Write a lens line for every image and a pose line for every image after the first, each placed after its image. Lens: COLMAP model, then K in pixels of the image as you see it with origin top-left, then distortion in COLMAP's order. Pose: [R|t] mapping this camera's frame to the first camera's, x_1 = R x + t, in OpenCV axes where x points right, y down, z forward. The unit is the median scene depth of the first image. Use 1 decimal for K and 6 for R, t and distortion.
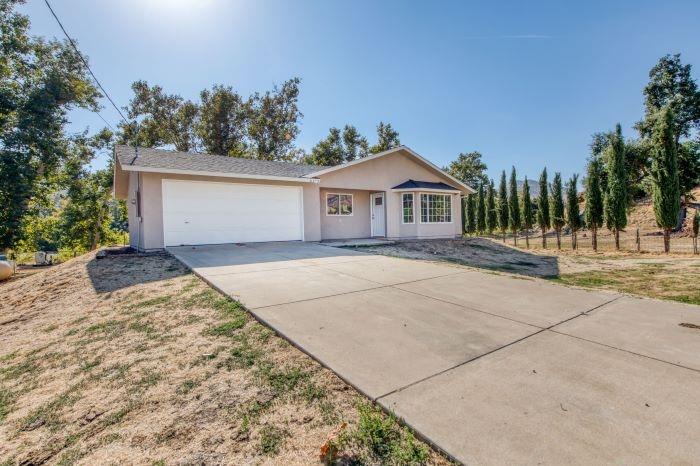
lens RADIAL K [[339.0, 0, 350.0], [0, 339.0, 233.0], [0, 0, 1]] dist [0.000259, -0.000391]
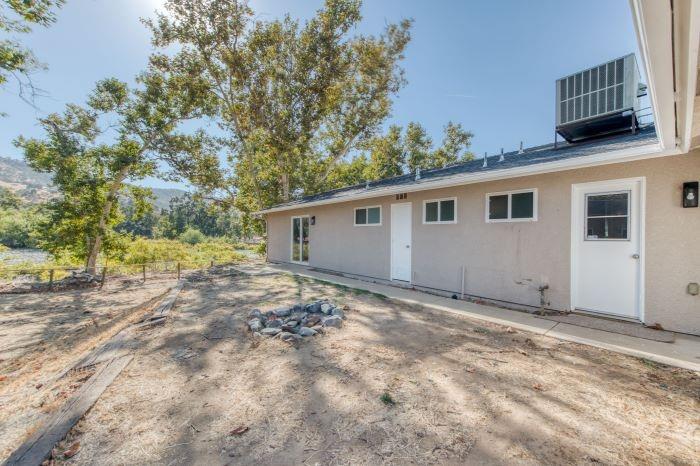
lens RADIAL K [[273.4, 0, 349.3], [0, 273.4, 236.4], [0, 0, 1]] dist [0.010113, -0.000296]
pose [[0.998034, 0.031305, 0.054290, -0.273716], [-0.029929, 0.999214, -0.025987, -0.002206], [-0.055061, 0.024311, 0.998187, 0.424711]]
